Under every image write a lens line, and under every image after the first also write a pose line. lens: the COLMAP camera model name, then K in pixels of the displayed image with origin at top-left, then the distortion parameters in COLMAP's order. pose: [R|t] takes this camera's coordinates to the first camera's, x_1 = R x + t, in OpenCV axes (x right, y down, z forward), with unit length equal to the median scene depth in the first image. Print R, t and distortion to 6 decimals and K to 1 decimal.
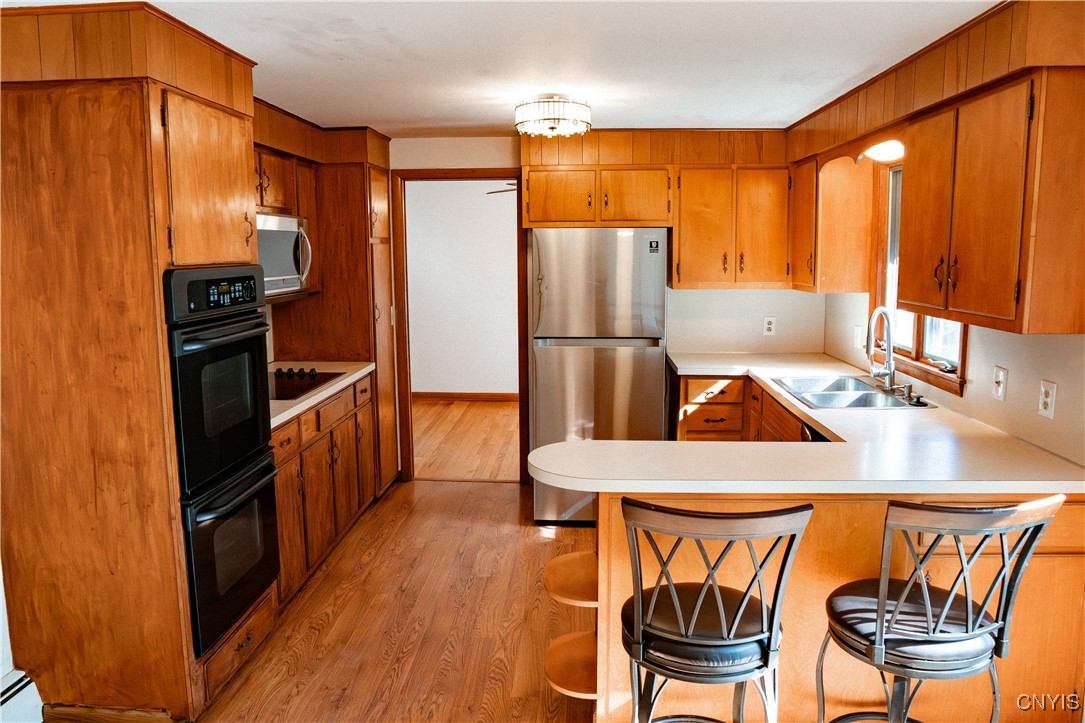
lens RADIAL K [[839.9, 0, 542.5], [0, 839.9, 361.5], [0, 0, 1]] dist [-0.057271, 0.005167]
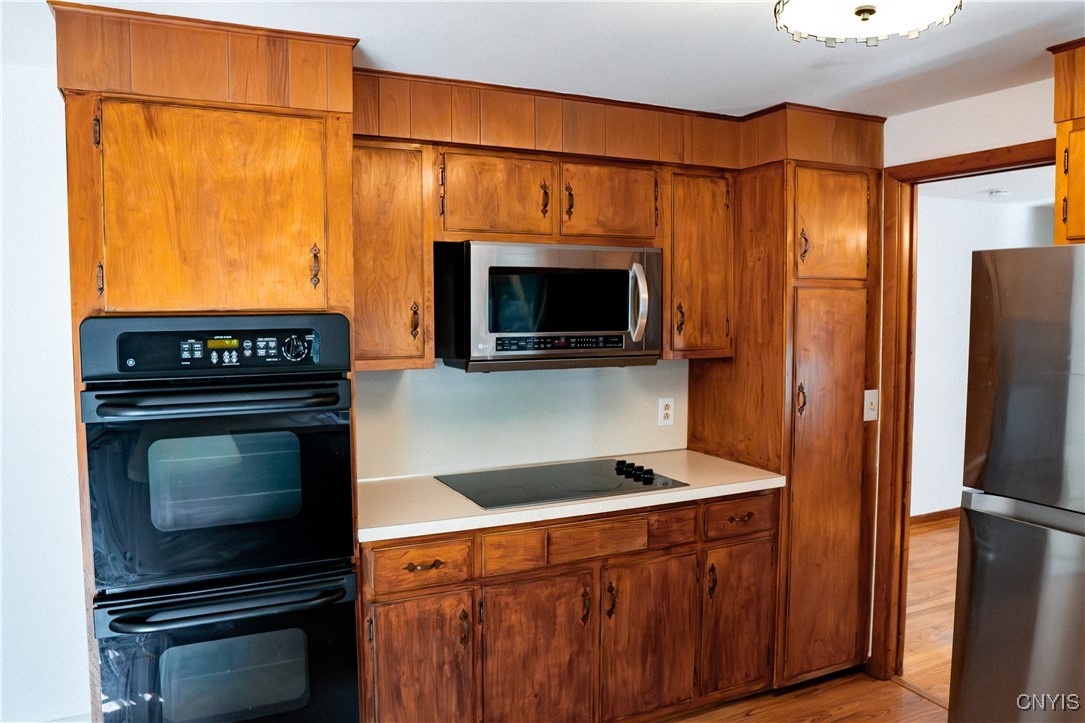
lens RADIAL K [[839.9, 0, 542.5], [0, 839.9, 361.5], [0, 0, 1]] dist [-0.057271, 0.005167]
pose [[0.487045, 0.065126, -0.870945, 0.282006], [-0.119730, 0.992780, 0.007282, -0.075307], [0.865131, 0.100732, 0.491326, 0.593842]]
